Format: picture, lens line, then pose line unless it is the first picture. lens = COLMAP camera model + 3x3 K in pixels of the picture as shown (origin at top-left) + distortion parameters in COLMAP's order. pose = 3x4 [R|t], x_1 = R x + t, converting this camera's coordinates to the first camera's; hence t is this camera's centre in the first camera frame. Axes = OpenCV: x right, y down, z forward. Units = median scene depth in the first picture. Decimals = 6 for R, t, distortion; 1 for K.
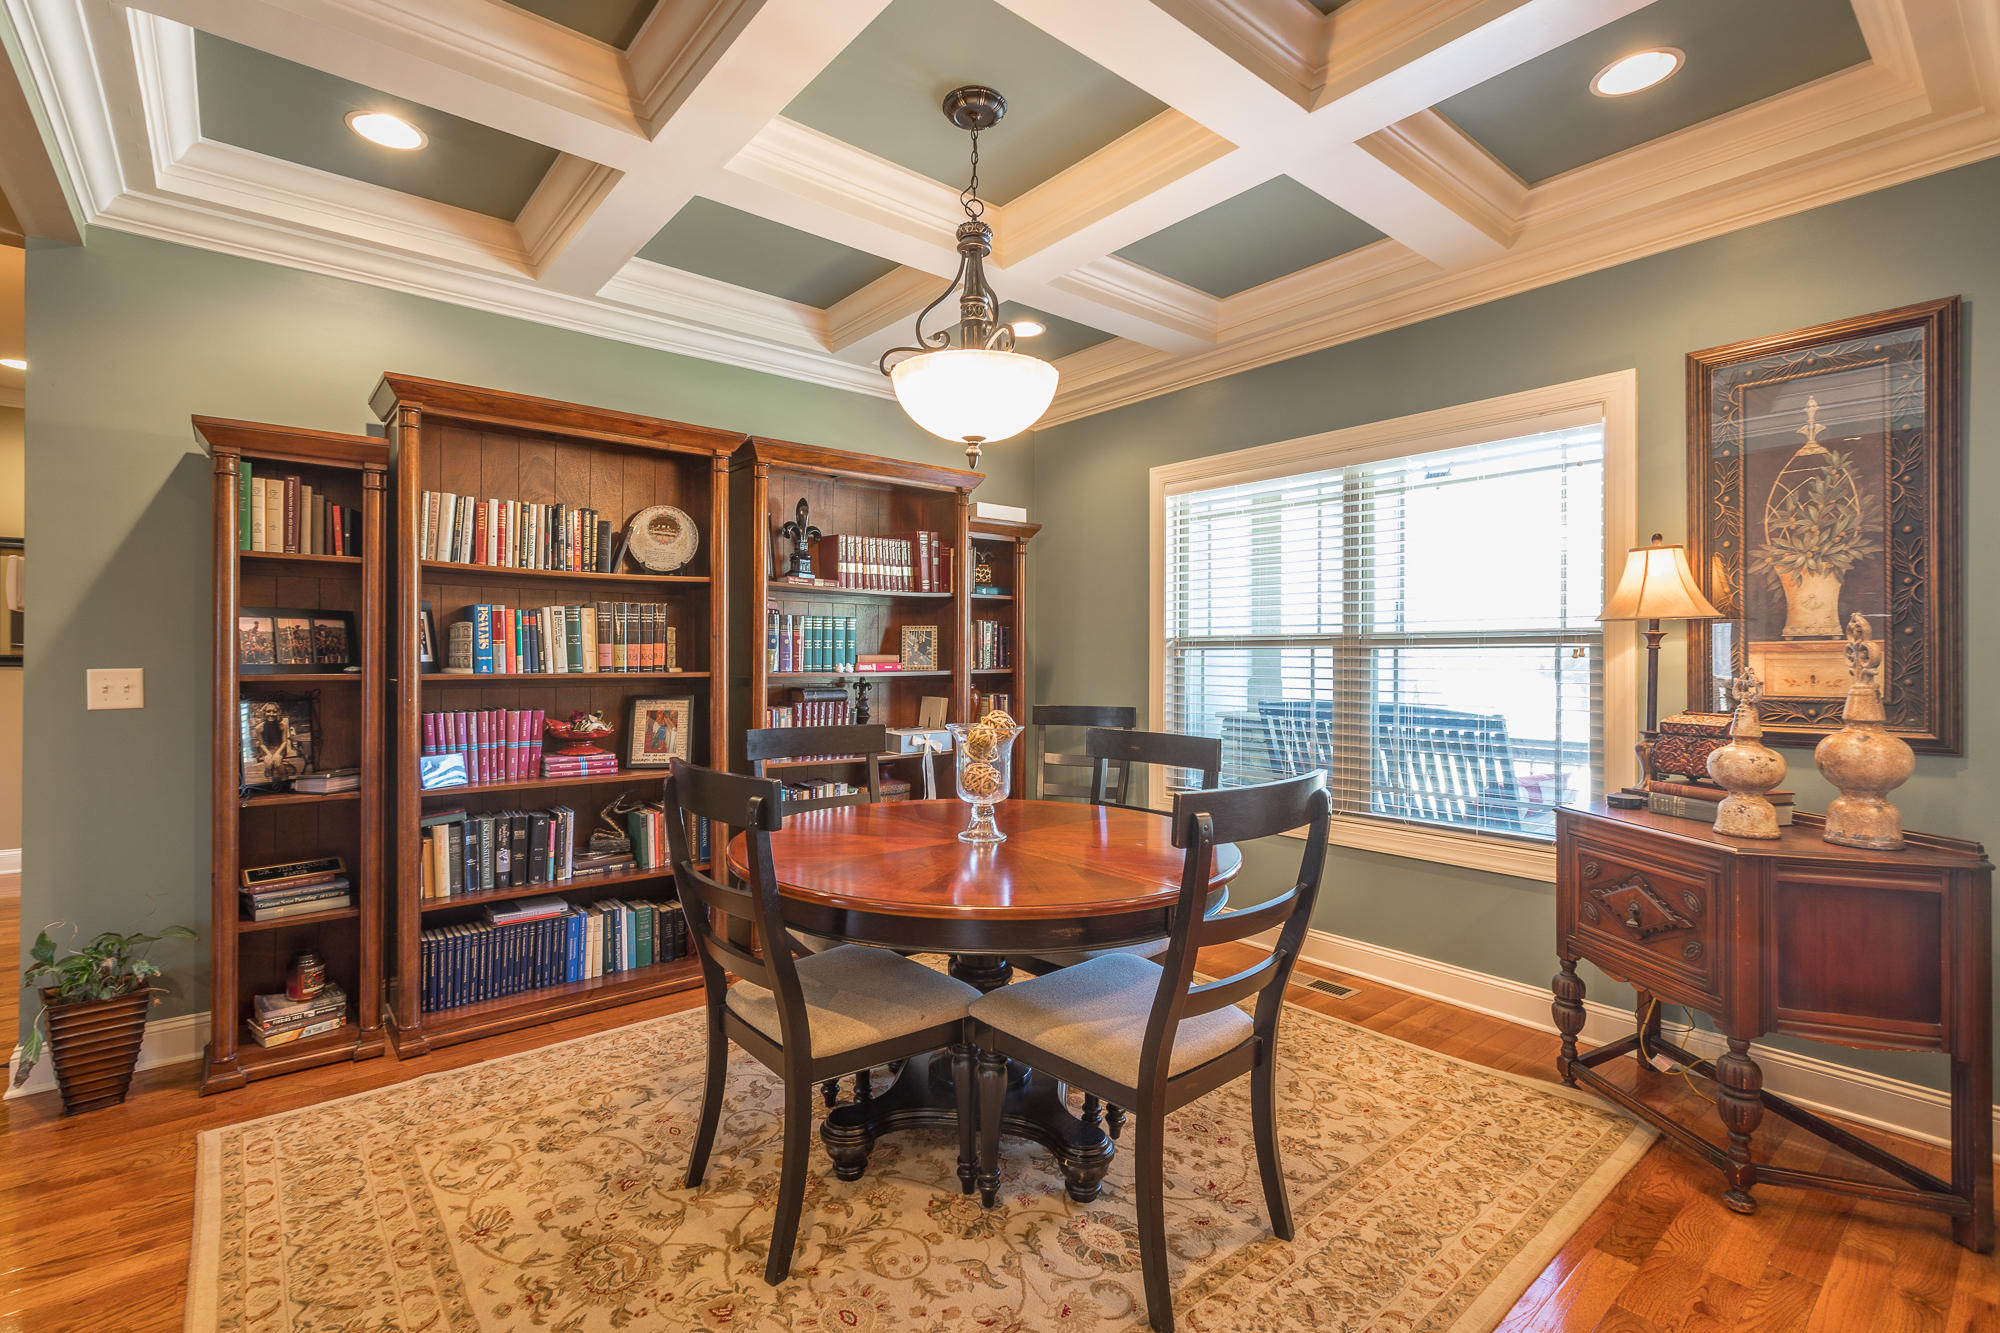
lens RADIAL K [[904.0, 0, 977.4], [0, 904.0, 655.8], [0, 0, 1]] dist [0.000691, -0.000648]
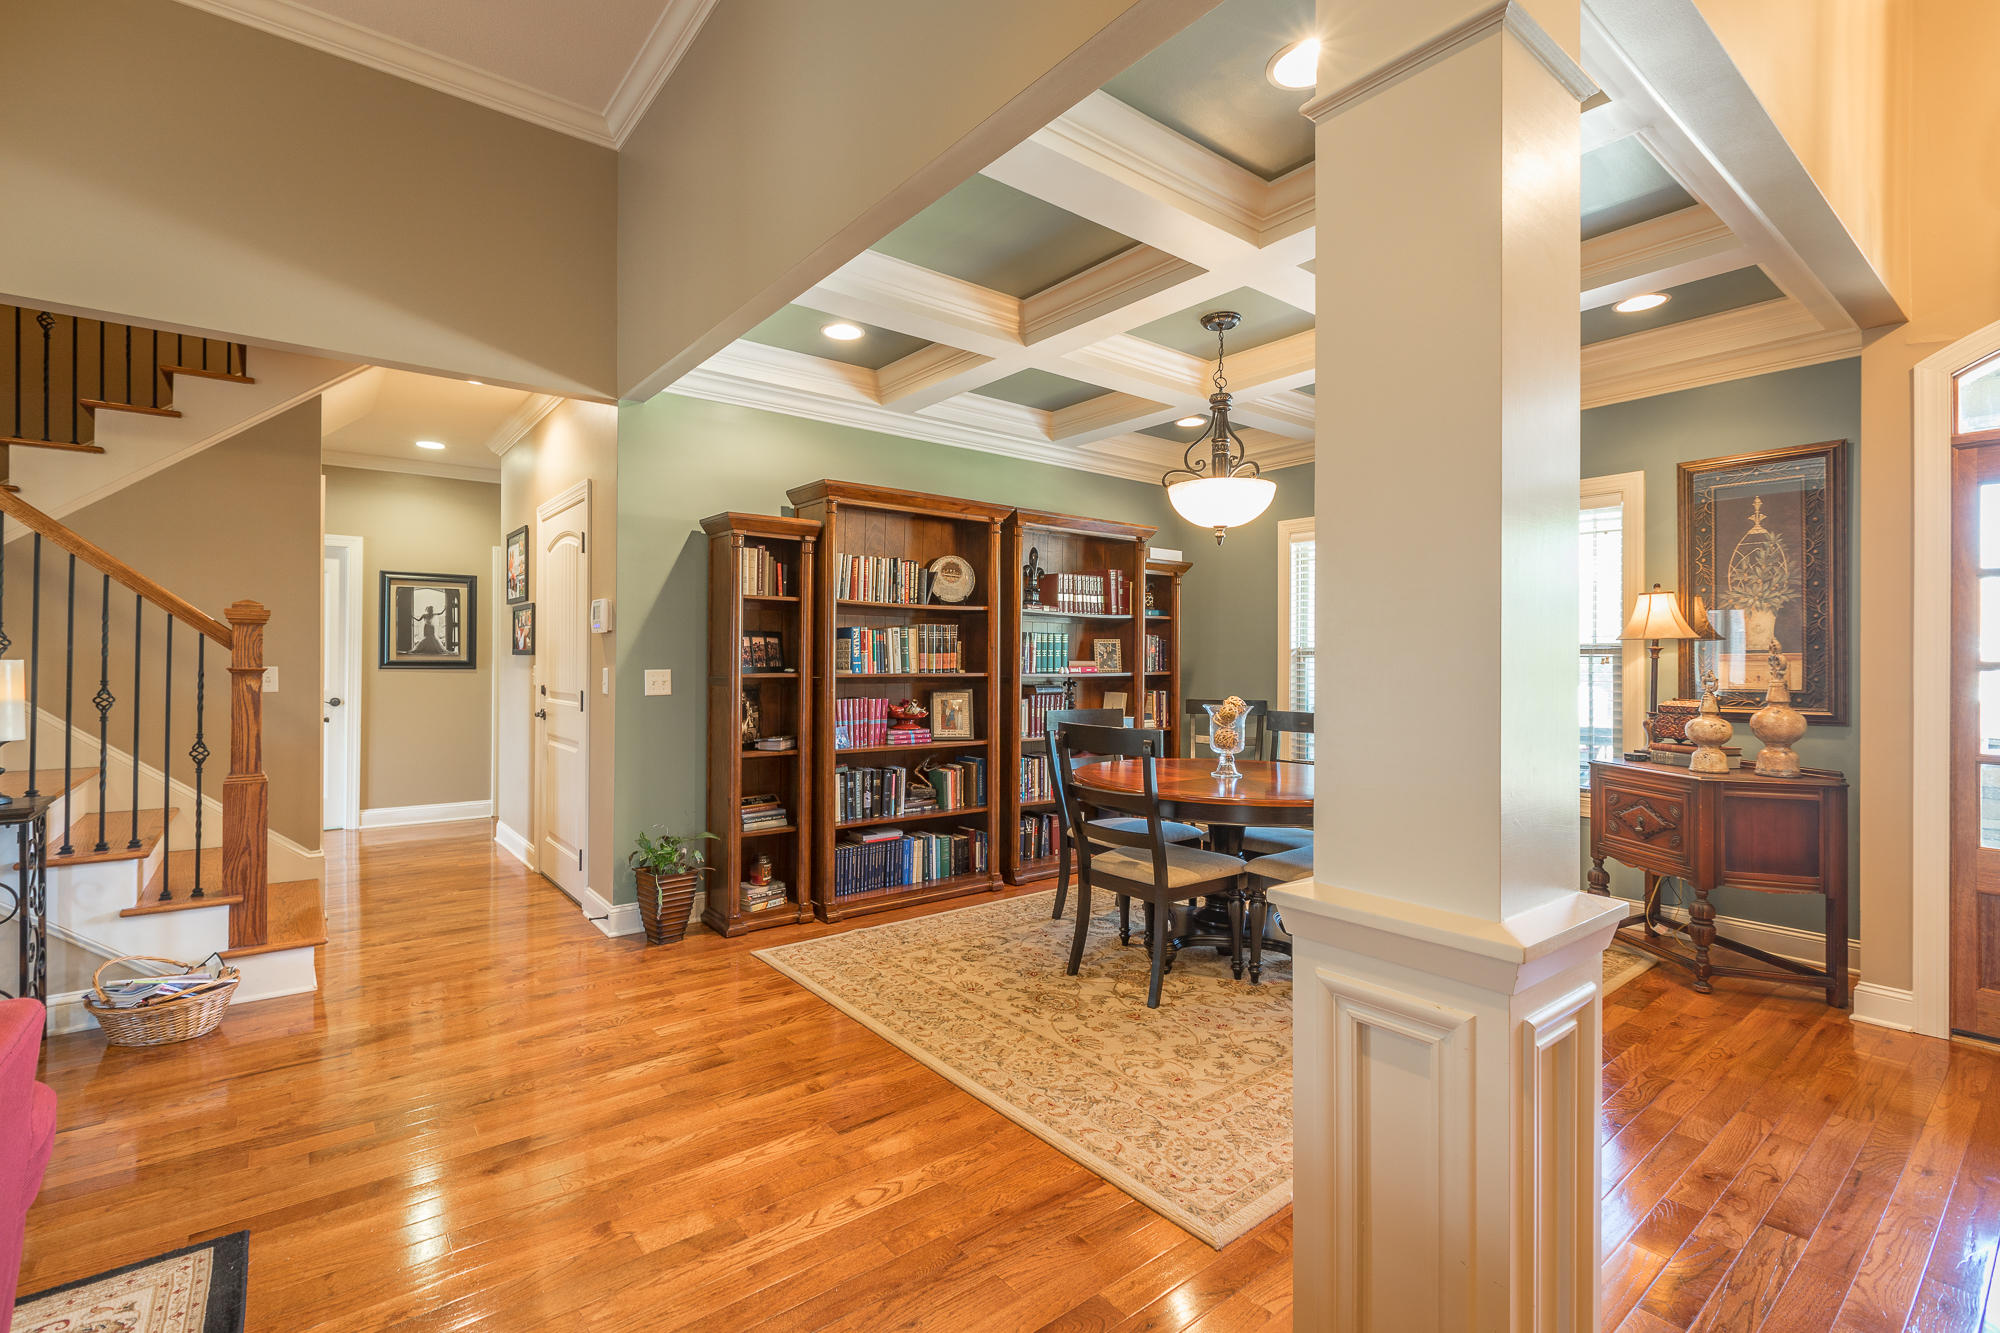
lens RADIAL K [[894.5, 0, 976.9], [0, 894.5, 656.0], [0, 0, 1]] dist [0.000077, -0.000641]
pose [[0.999632, 0.001393, -0.027083, -0.325284], [-0.001526, 0.999987, -0.004902, -0.002264], [0.027076, 0.004942, 0.999621, -0.494137]]
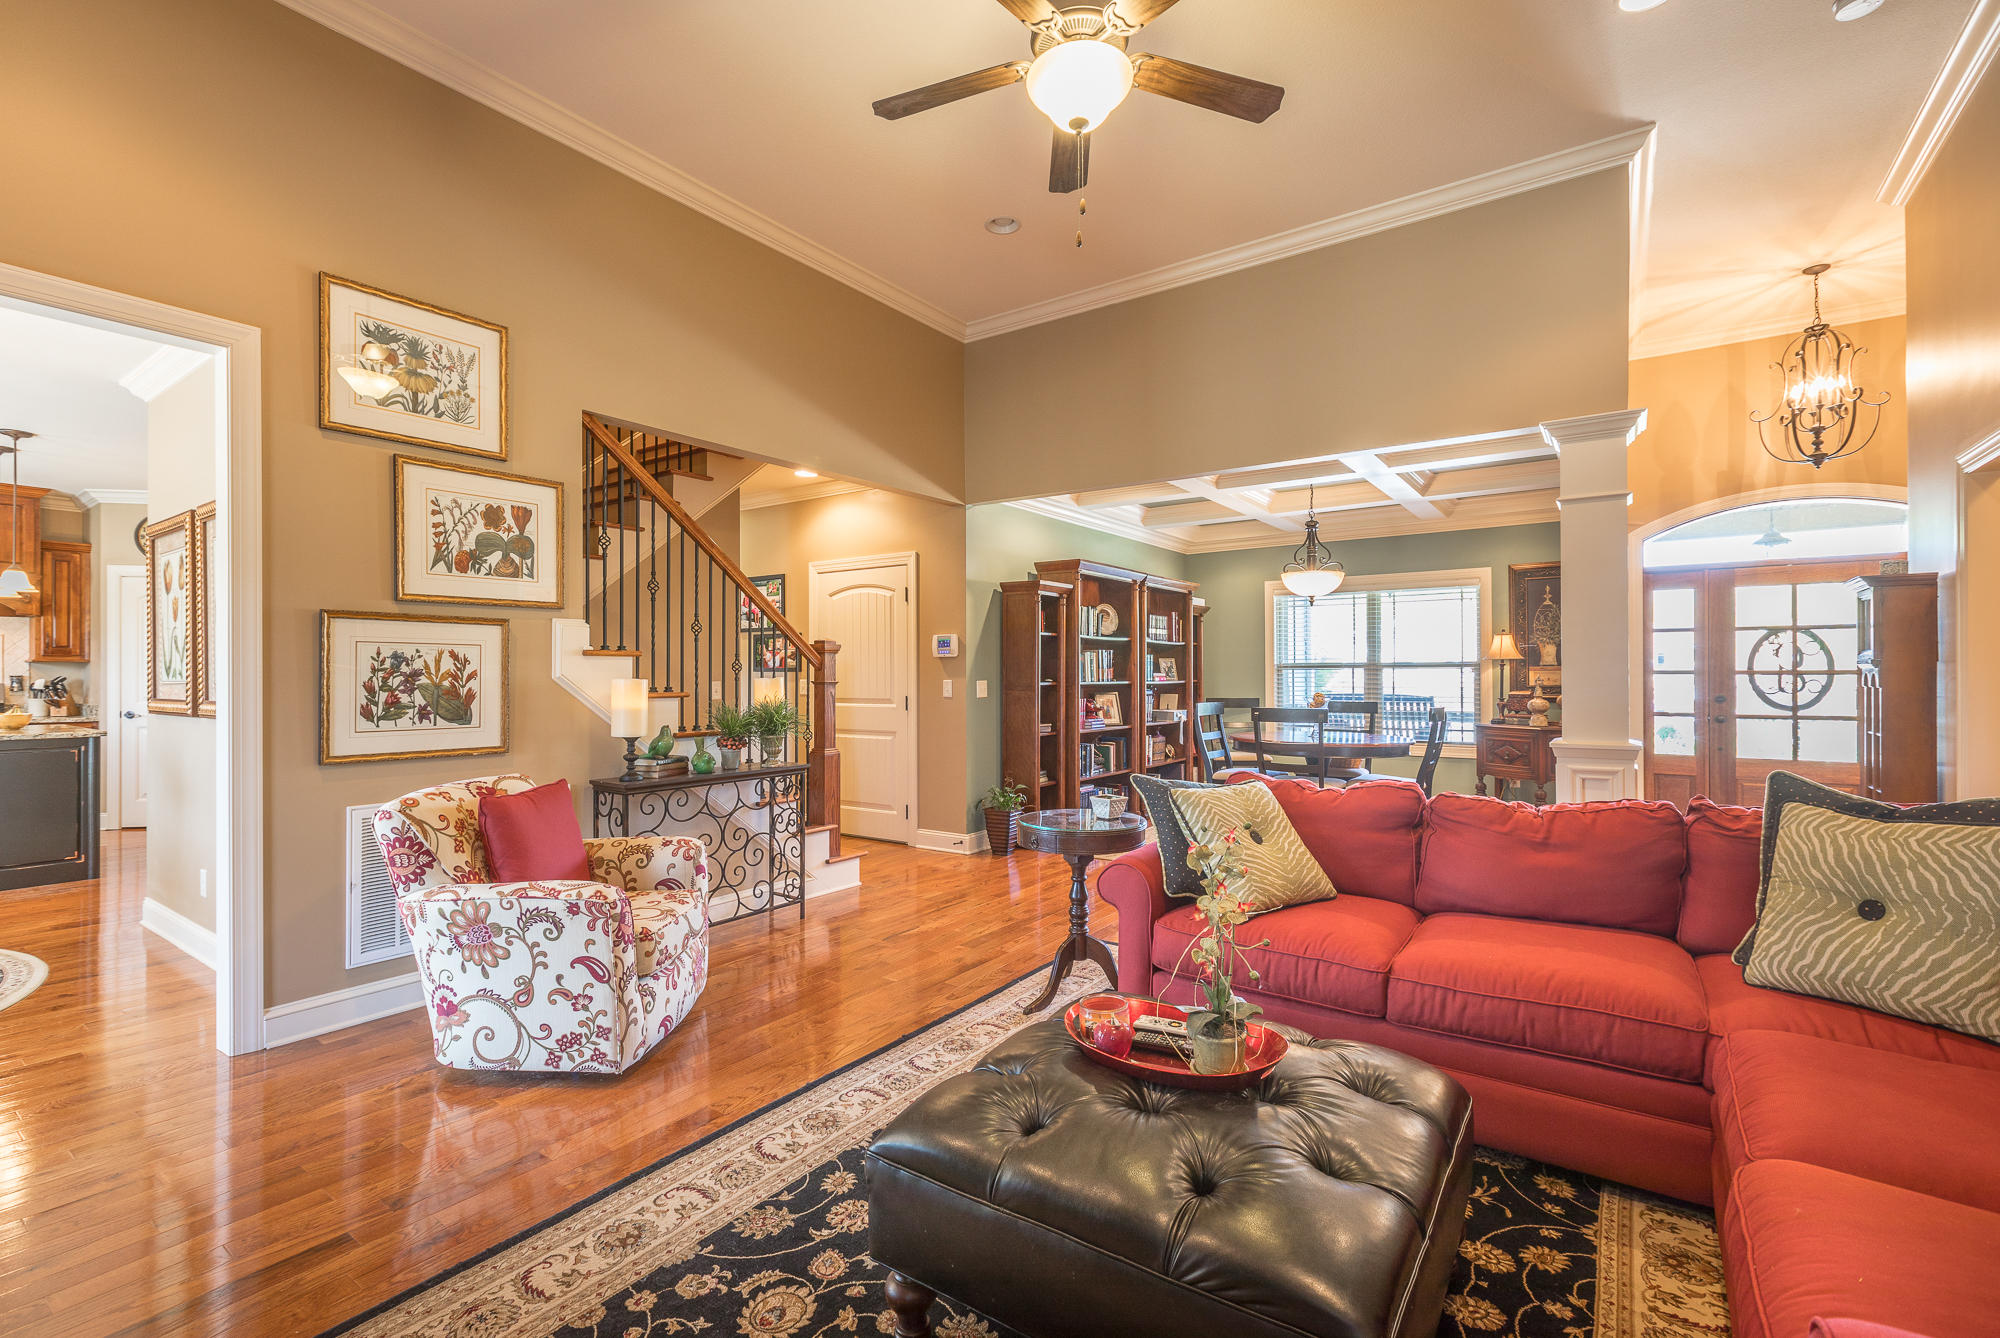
lens RADIAL K [[889.2, 0, 977.4], [0, 889.2, 666.9], [0, 0, 1]] dist [0.000086, -0.001154]
pose [[0.966578, -0.003770, 0.256344, -1.436748], [0.005228, 0.999974, -0.005006, -0.009464], [-0.256319, 0.006178, 0.966573, -1.178248]]
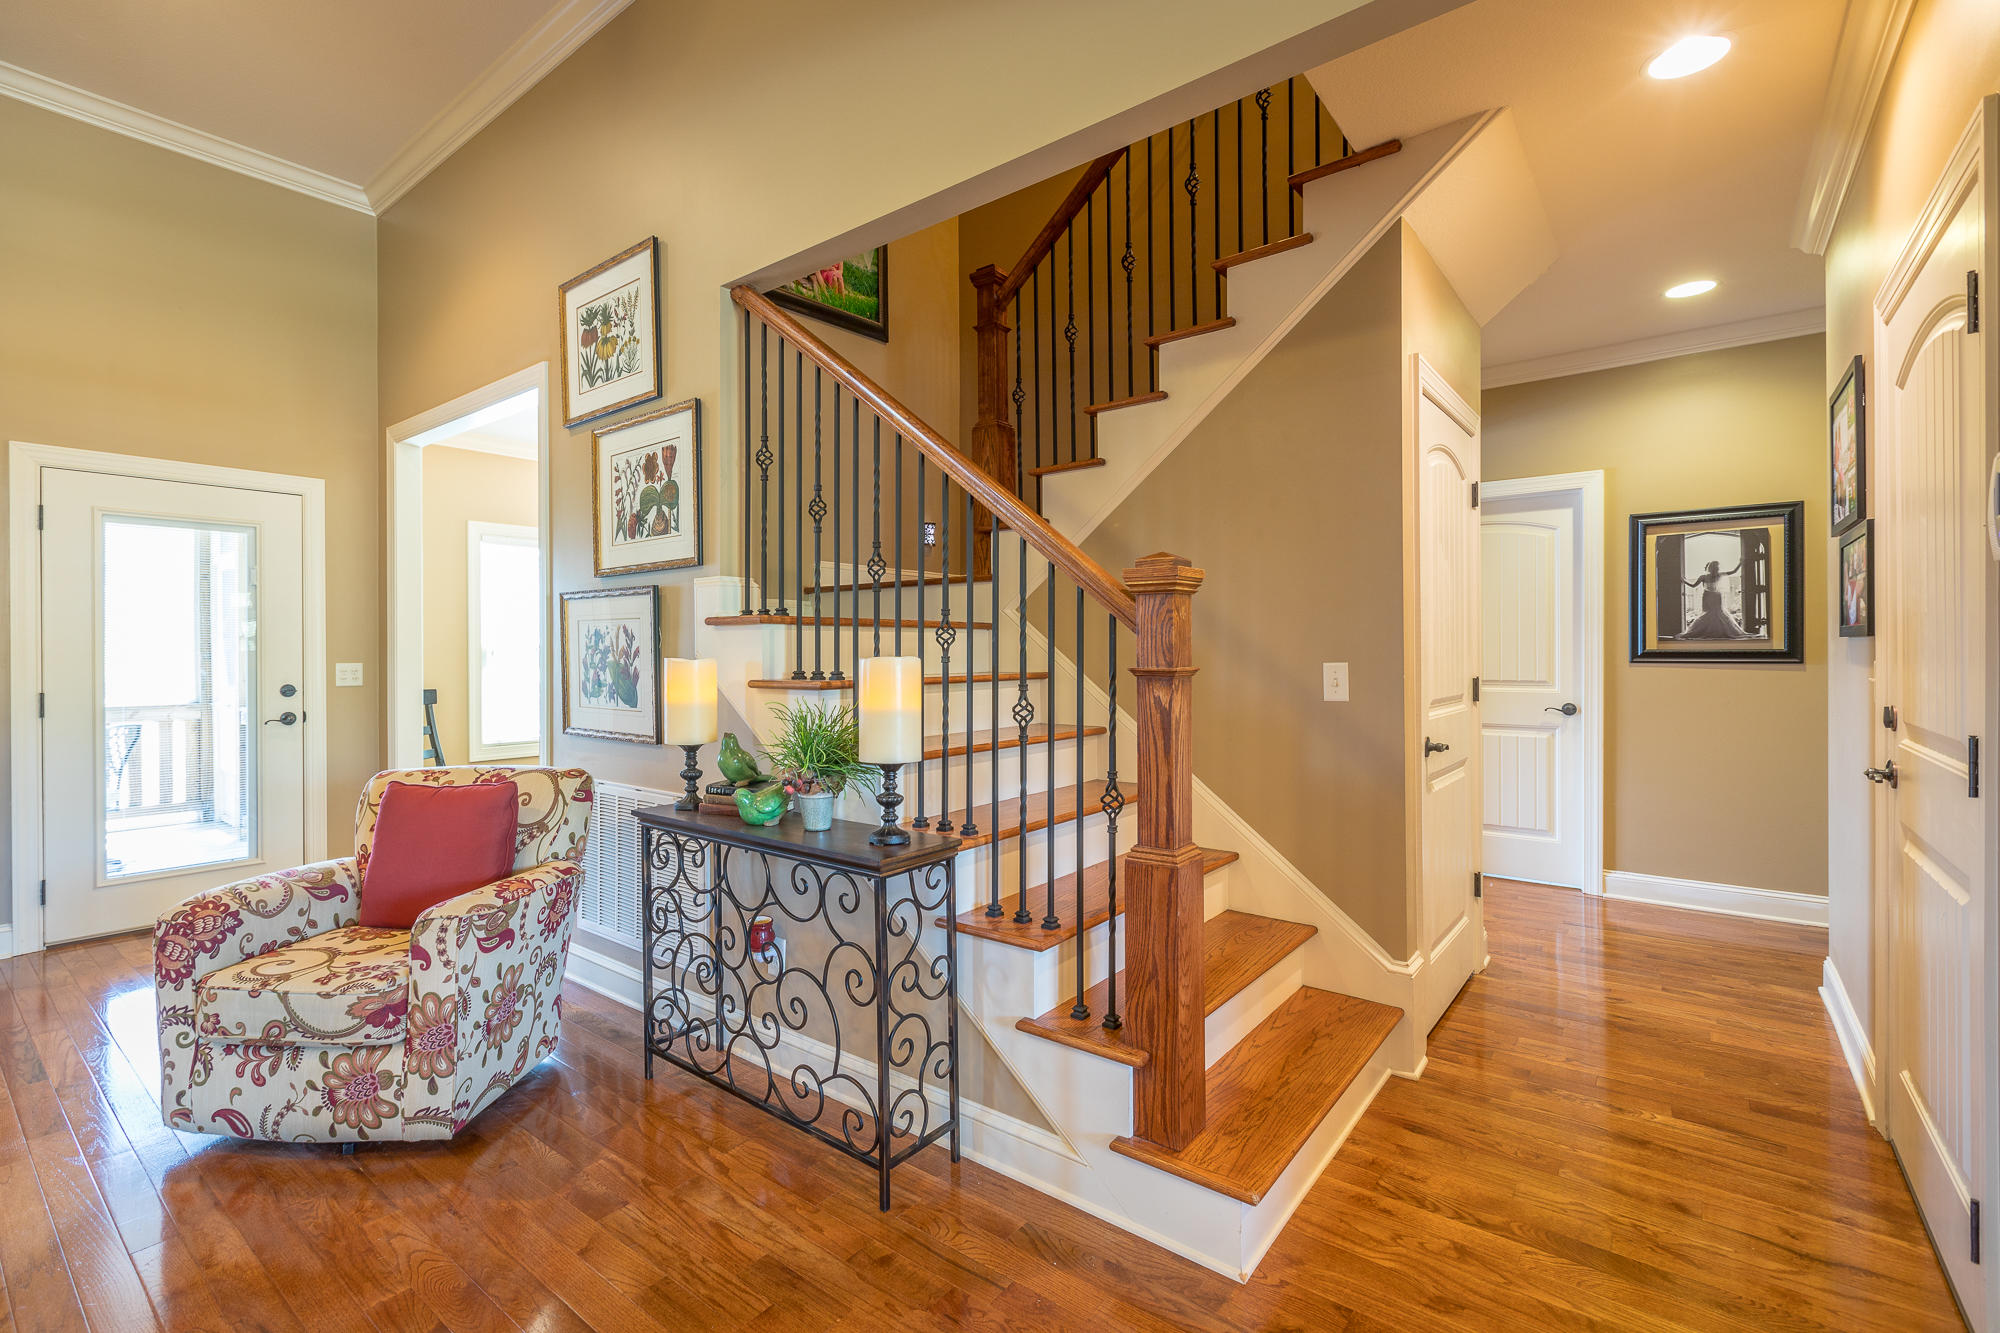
lens RADIAL K [[894.5, 0, 976.9], [0, 894.5, 656.0], [0, 0, 1]] dist [0.000077, -0.000641]
pose [[0.208104, -0.000050, -0.978107, -0.652619], [0.008293, 0.999964, 0.001713, -0.002064], [0.978071, -0.008468, 0.208097, 0.335105]]
